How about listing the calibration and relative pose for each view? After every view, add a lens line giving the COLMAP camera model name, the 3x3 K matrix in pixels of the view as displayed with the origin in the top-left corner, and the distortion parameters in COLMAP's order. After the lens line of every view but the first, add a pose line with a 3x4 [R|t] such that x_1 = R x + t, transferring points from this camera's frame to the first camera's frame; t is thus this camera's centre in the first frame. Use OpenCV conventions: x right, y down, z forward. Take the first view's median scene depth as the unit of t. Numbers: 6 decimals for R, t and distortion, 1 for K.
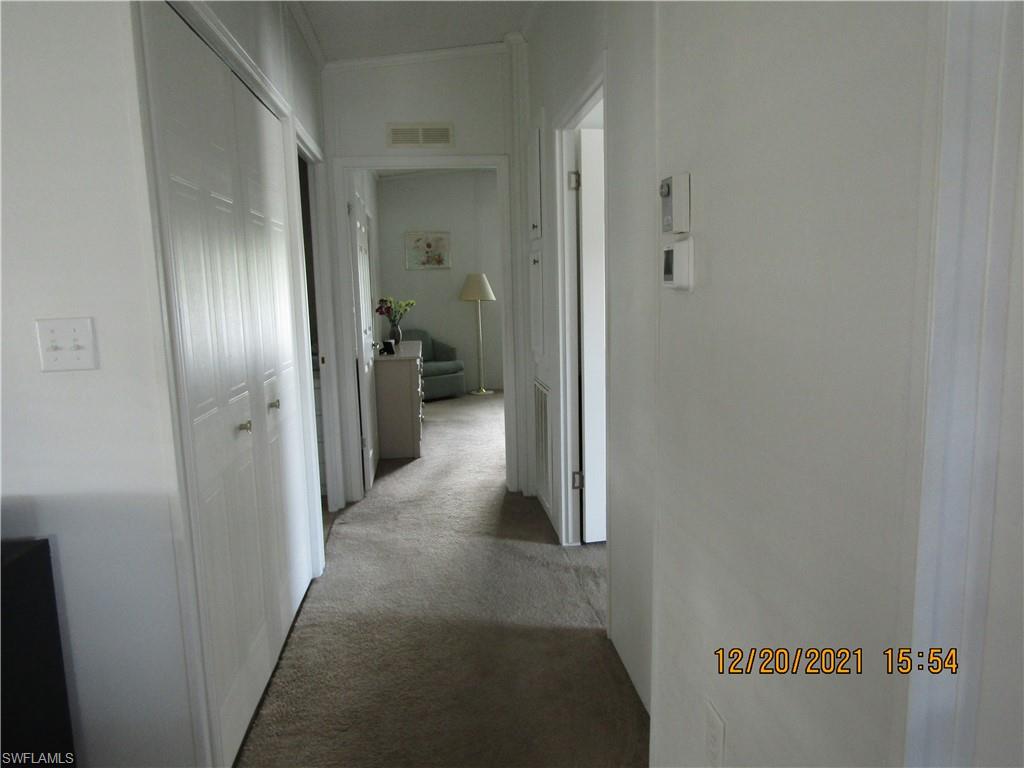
lens RADIAL K [[732.9, 0, 510.9], [0, 732.9, 387.4], [0, 0, 1]] dist [-0.008707, 0.001745]
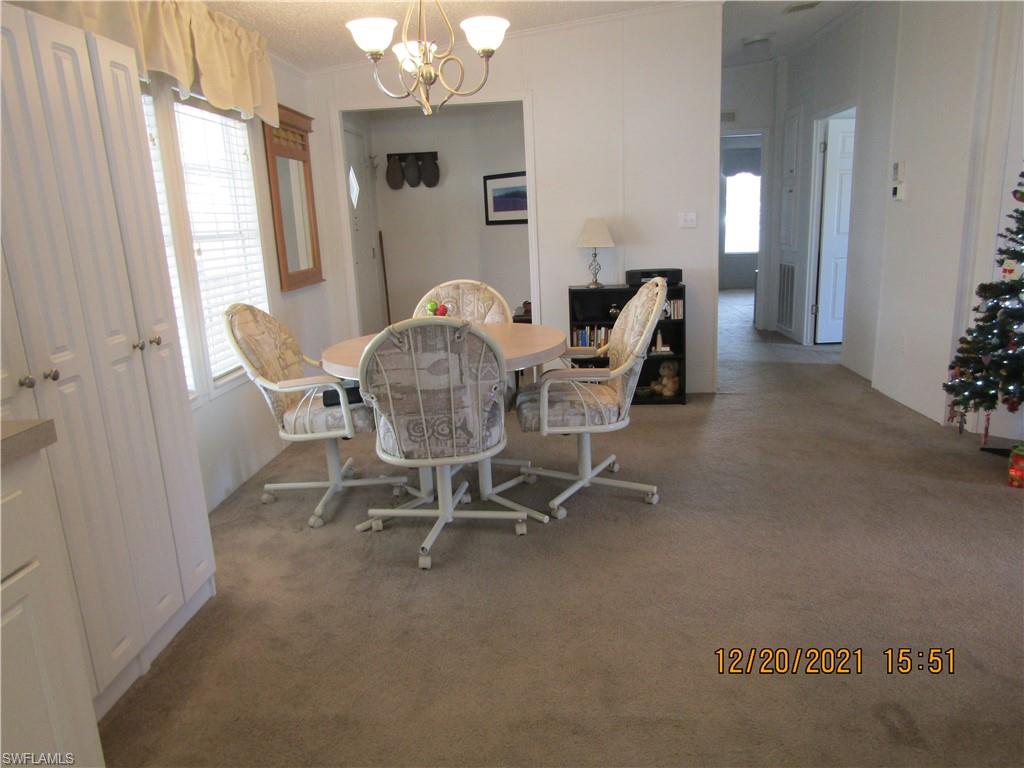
lens RADIAL K [[732.9, 0, 514.5], [0, 732.9, 381.7], [0, 0, 1]] dist [-0.008707, 0.001745]
pose [[0.984959, 0.029620, -0.170229, -0.266781], [-0.015281, 0.996269, 0.084933, 0.127940], [0.172110, -0.081055, 0.981737, -0.771063]]
